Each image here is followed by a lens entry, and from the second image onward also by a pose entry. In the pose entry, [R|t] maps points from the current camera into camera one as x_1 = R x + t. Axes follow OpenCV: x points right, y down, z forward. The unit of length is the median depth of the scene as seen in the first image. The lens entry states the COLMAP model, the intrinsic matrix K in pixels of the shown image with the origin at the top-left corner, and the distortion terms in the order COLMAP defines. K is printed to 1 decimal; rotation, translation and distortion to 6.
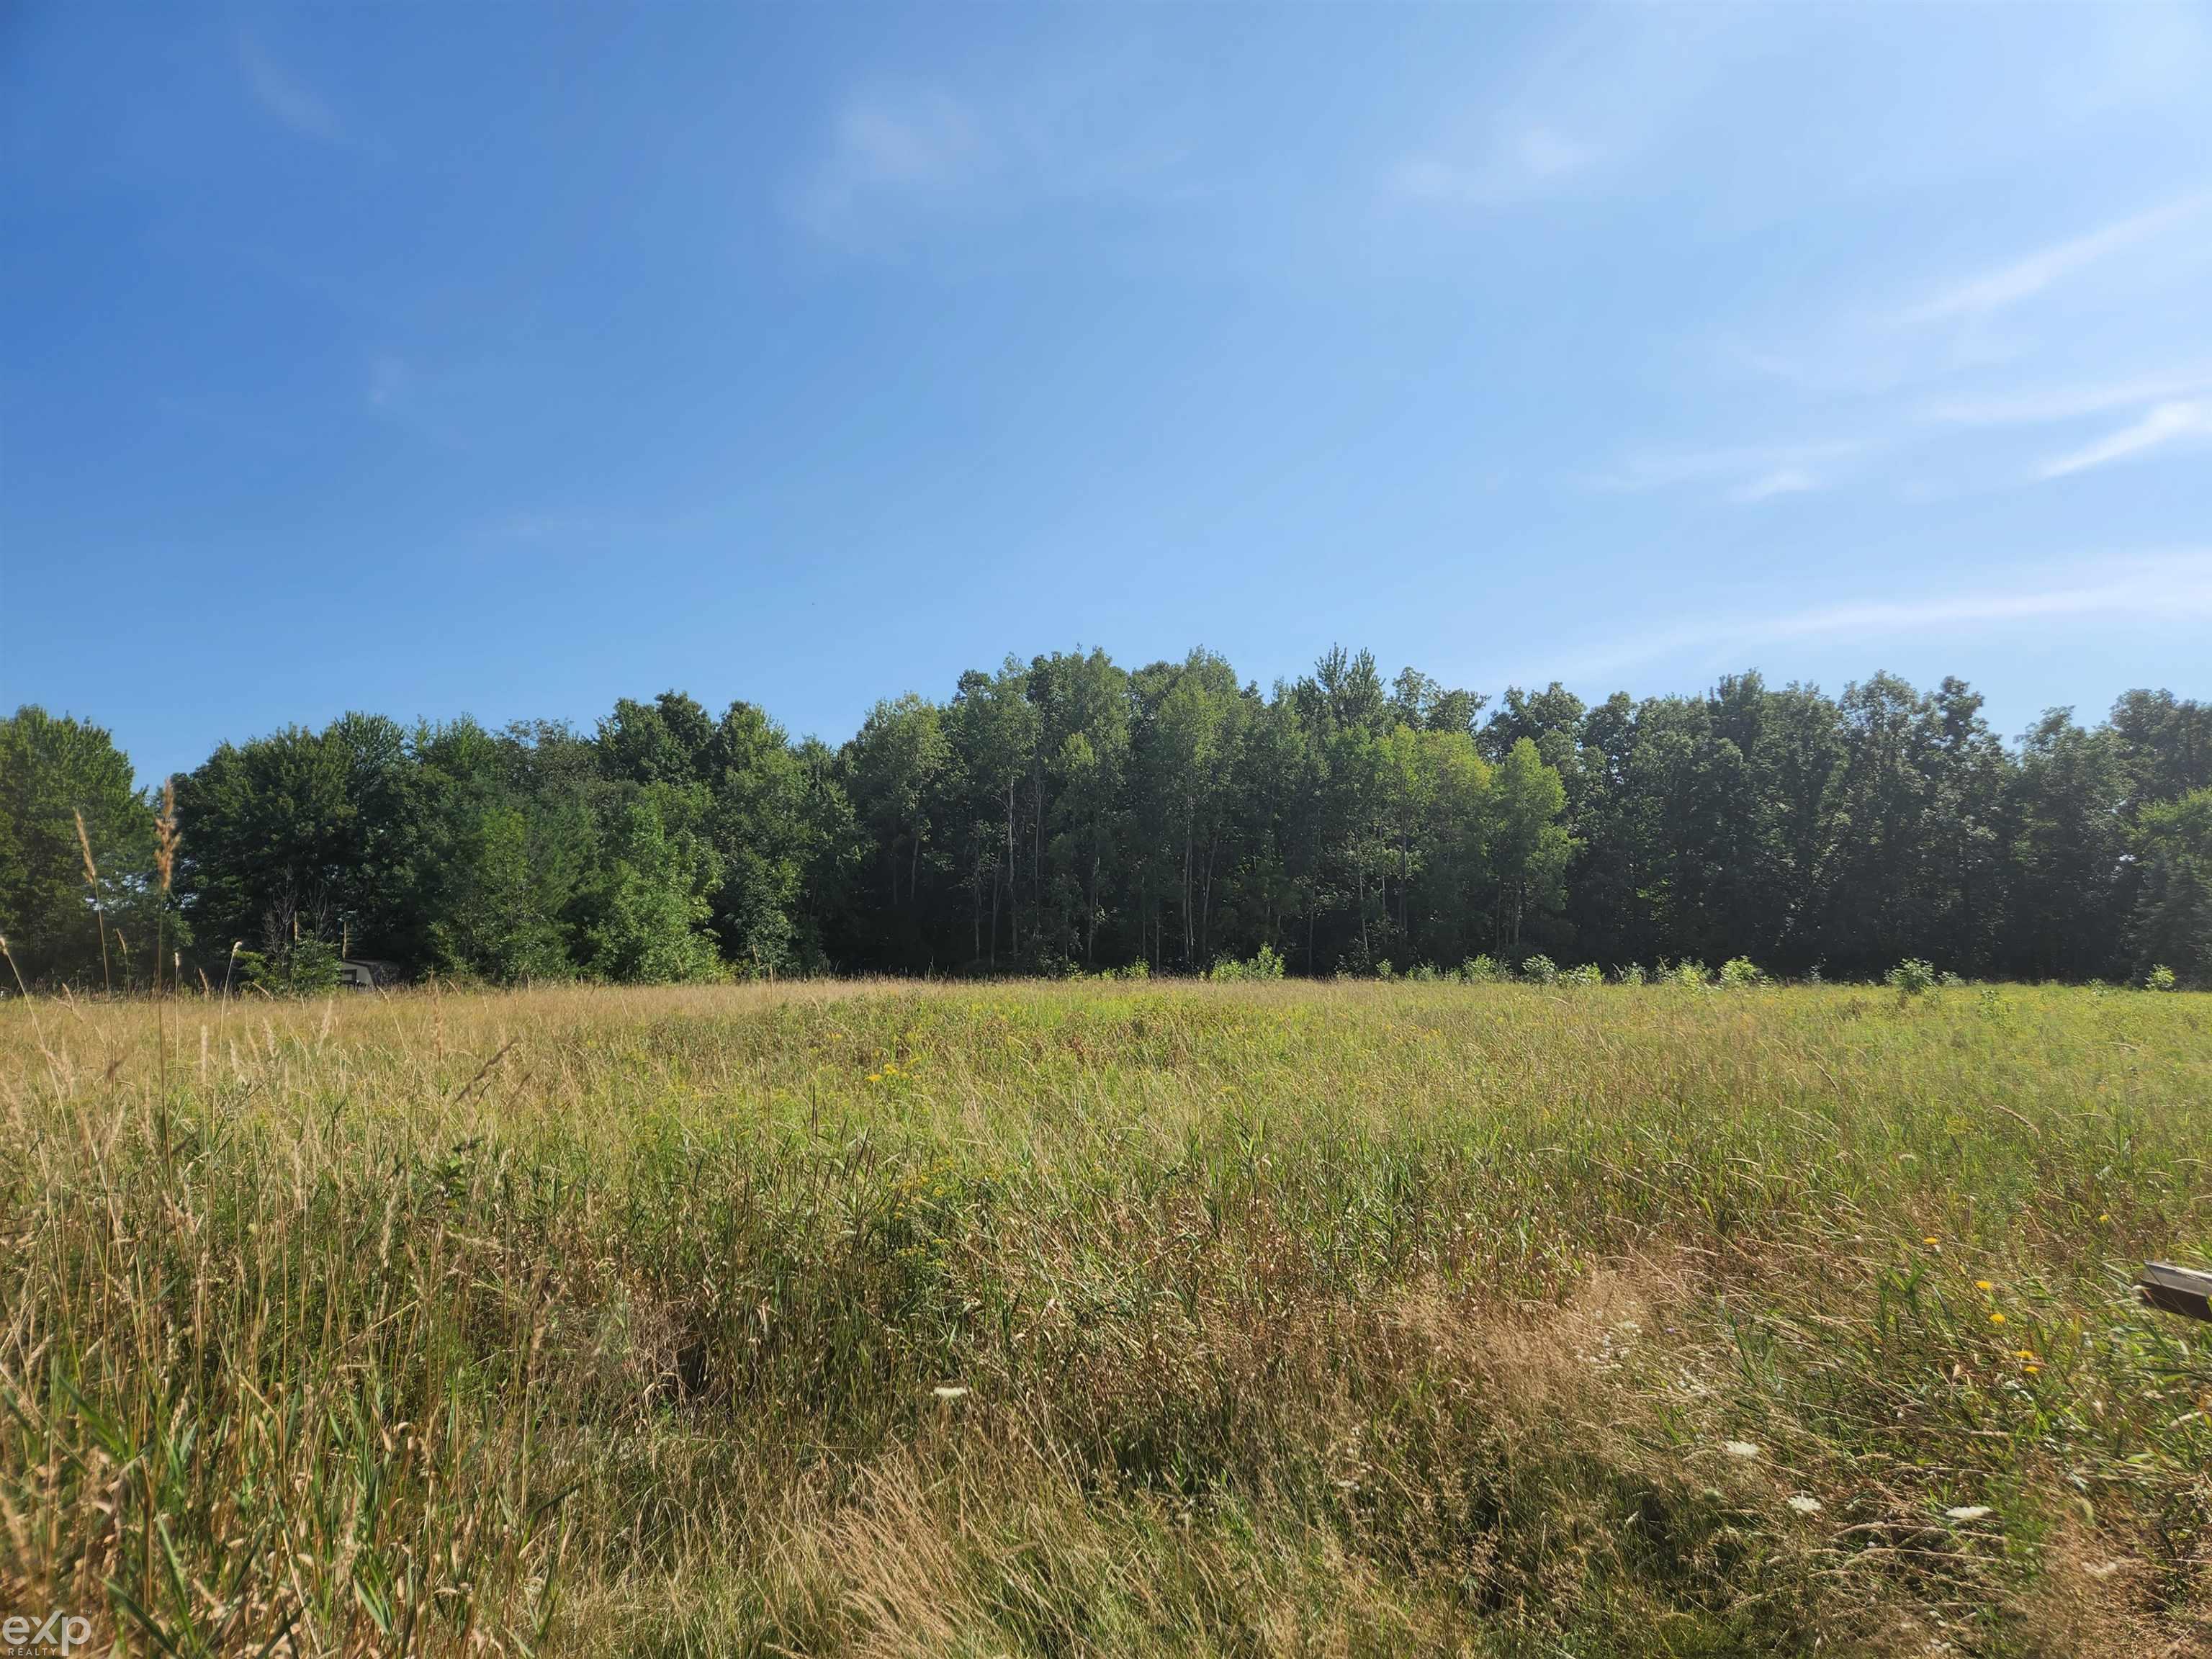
lens RADIAL K [[1459.7, 0, 1106.0], [0, 1459.7, 829.5], [0, 0, 1]] dist [0.027420, -0.057096]
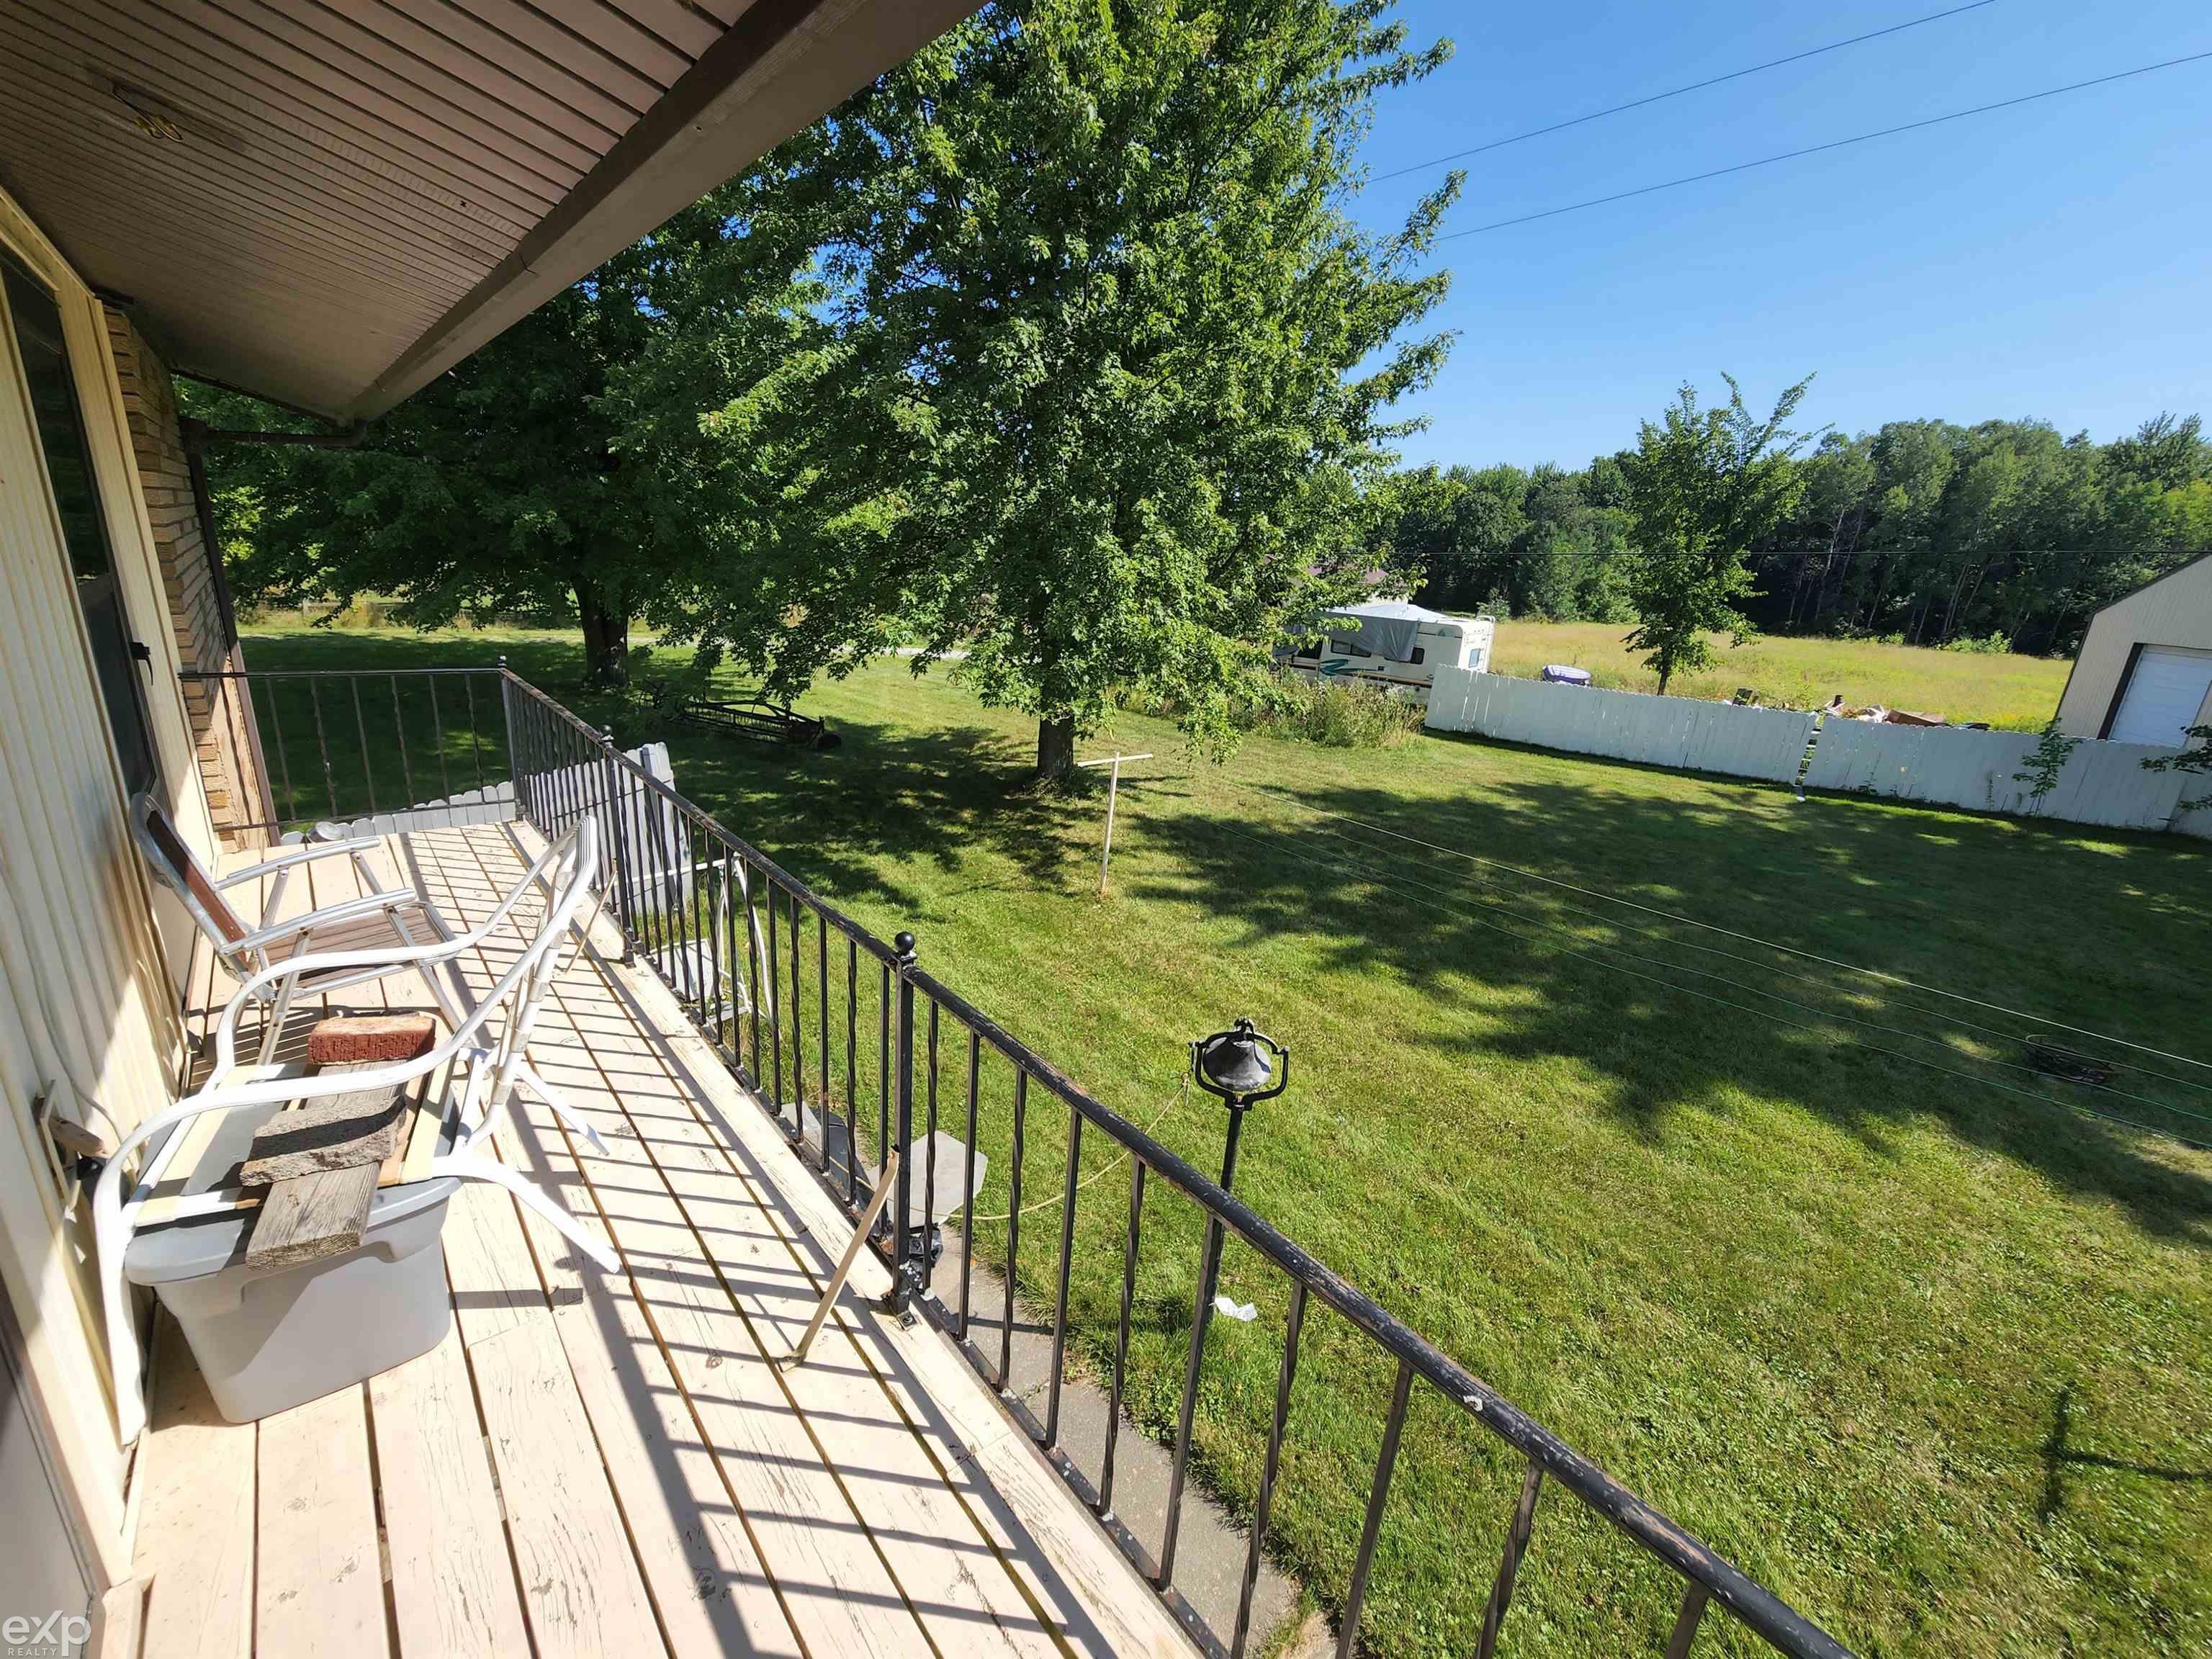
lens RADIAL K [[901.3, 0, 1122.7], [0, 901.3, 830.9], [0, 0, 1]] dist [0.000466, 0.000079]
pose [[0.758800, 0.244650, -0.603630, 0.023239], [-0.011109, 0.931501, 0.363570, -0.061524], [0.651229, -0.269171, 0.709541, -0.375091]]
